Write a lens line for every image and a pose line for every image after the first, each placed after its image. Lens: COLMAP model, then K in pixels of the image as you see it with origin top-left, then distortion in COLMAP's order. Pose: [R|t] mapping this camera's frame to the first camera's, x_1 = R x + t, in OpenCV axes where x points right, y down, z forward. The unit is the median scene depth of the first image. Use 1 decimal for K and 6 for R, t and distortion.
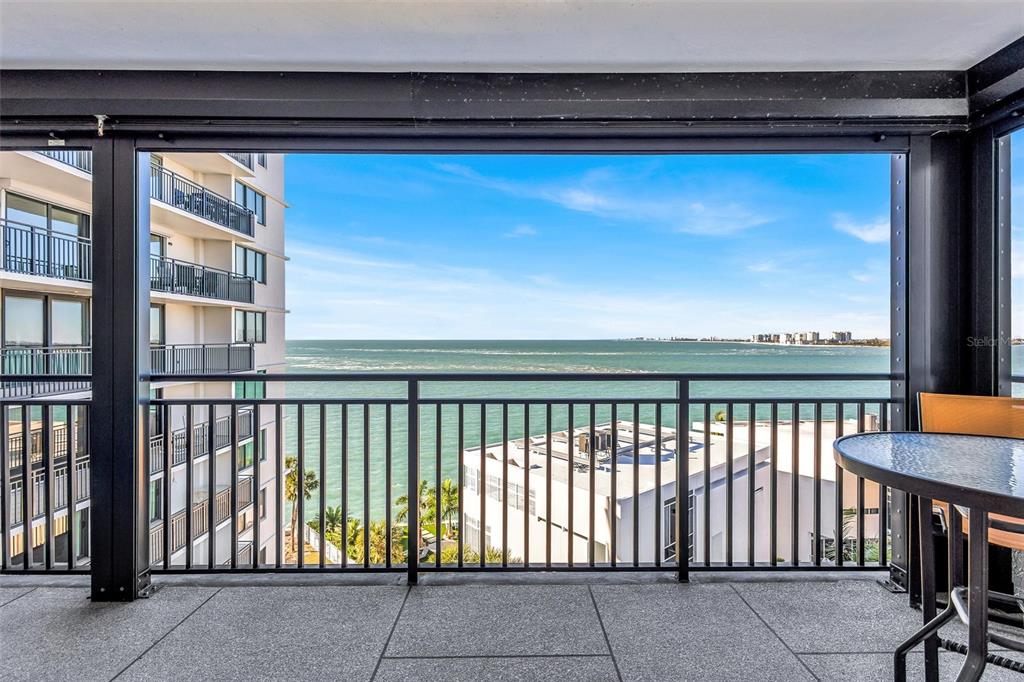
lens RADIAL K [[471.4, 0, 518.0], [0, 471.4, 340.0], [0, 0, 1]] dist [0.010568, -0.003029]
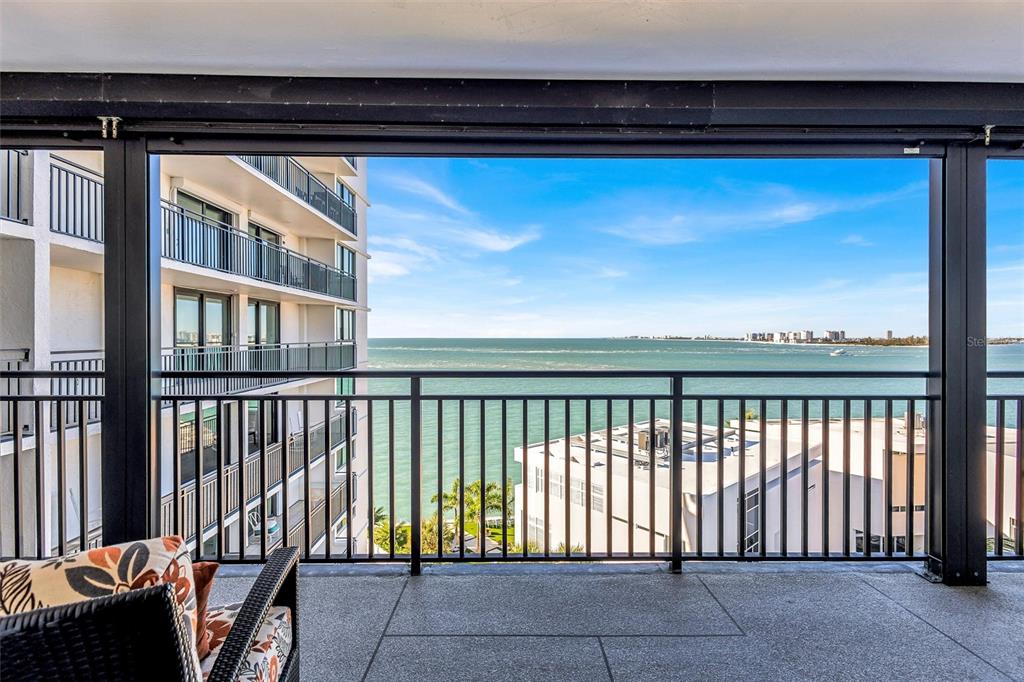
lens RADIAL K [[471.4, 0, 513.7], [0, 471.4, 339.6], [0, 0, 1]] dist [0.010568, -0.003029]
pose [[0.999821, -0.000004, -0.018912, -0.118881], [0.000121, 0.999981, 0.006170, -0.000688], [0.018911, -0.006171, 0.999802, -0.009926]]
